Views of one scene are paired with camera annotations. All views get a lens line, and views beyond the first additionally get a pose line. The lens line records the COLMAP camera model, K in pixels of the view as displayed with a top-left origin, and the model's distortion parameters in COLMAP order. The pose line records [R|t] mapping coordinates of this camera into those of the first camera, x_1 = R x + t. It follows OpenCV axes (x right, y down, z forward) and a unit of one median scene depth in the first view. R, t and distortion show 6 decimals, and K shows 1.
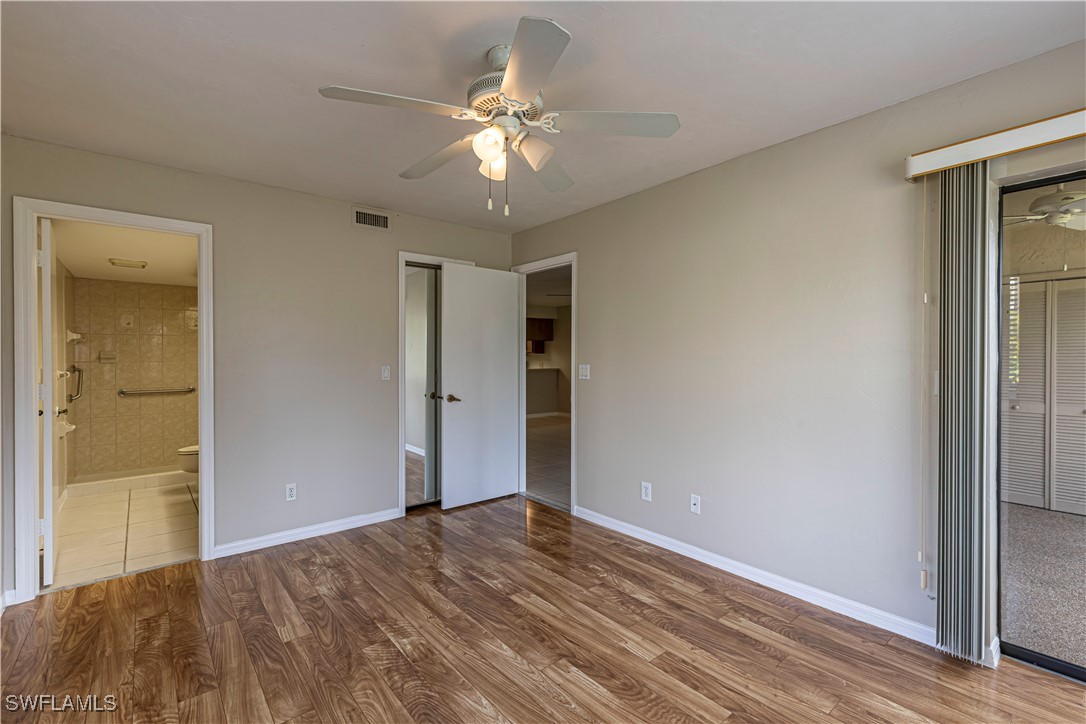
lens RADIAL K [[486.7, 0, 550.7], [0, 486.7, 360.8], [0, 0, 1]] dist [0.004526, 0.000137]
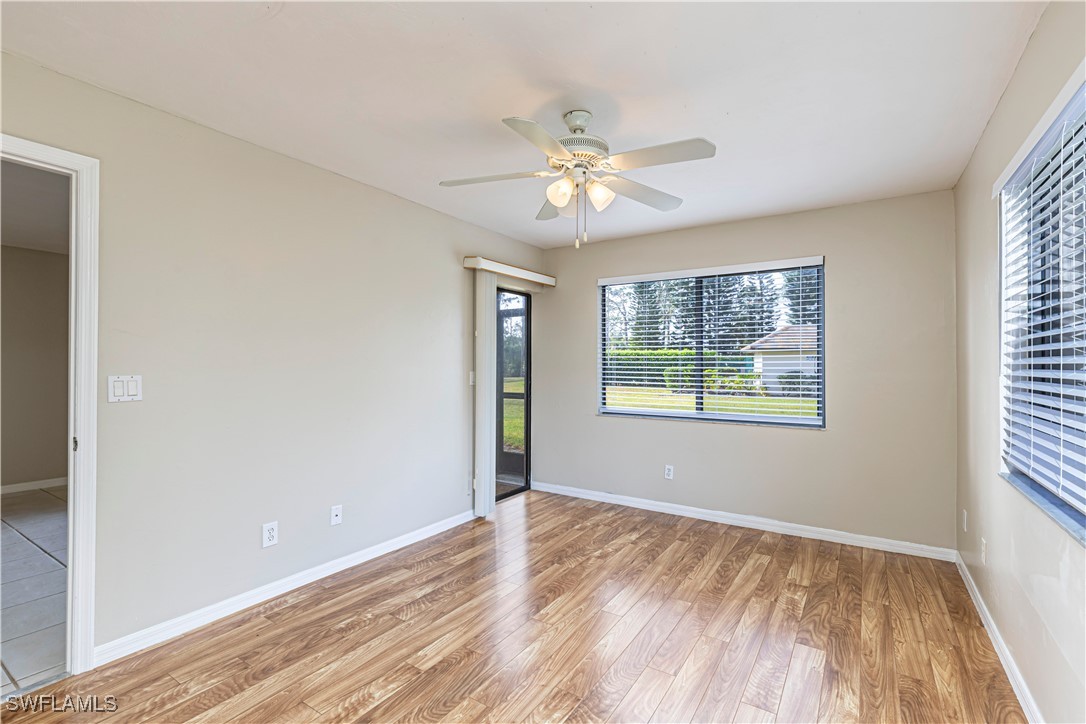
lens RADIAL K [[486.7, 0, 550.7], [0, 486.7, 360.8], [0, 0, 1]] dist [0.004526, 0.000137]
pose [[-0.296718, 0.009662, 0.954916, -0.830316], [0.003352, 0.999953, -0.009077, -0.003021], [-0.954959, 0.000507, -0.296737, 0.963739]]
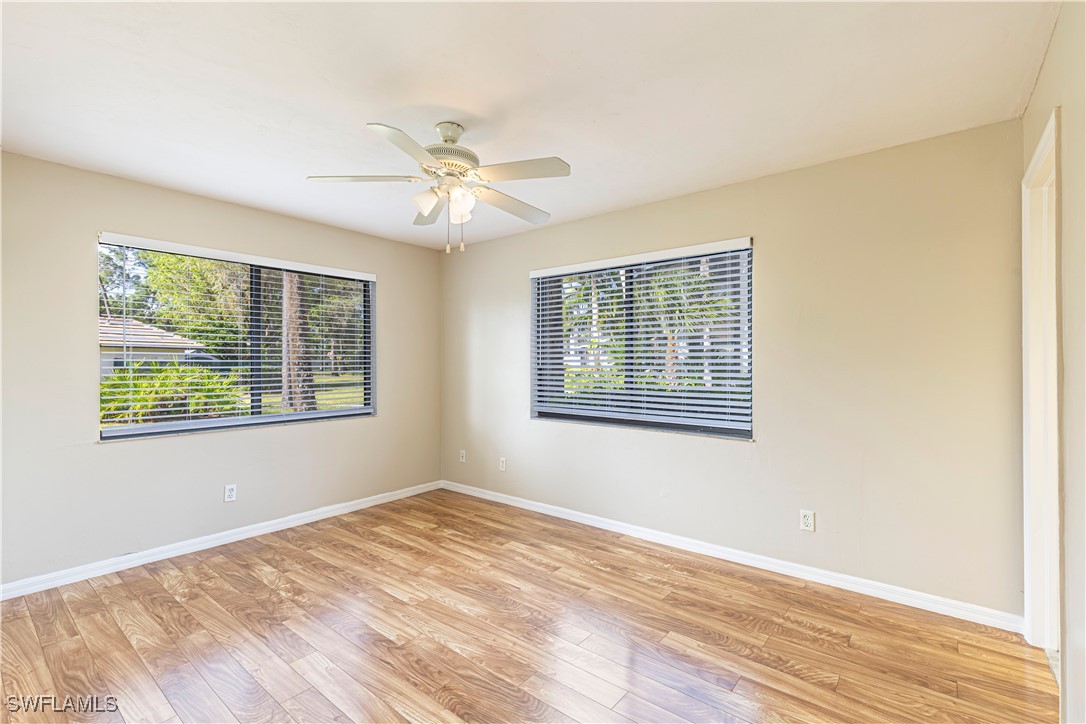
lens RADIAL K [[486.7, 0, 550.7], [0, 486.7, 360.8], [0, 0, 1]] dist [0.004526, 0.000137]
pose [[-0.980799, 0.005448, -0.194947, -0.068824], [0.004638, 0.999979, 0.004607, -0.013561], [0.194968, 0.003615, -0.980803, 1.557167]]
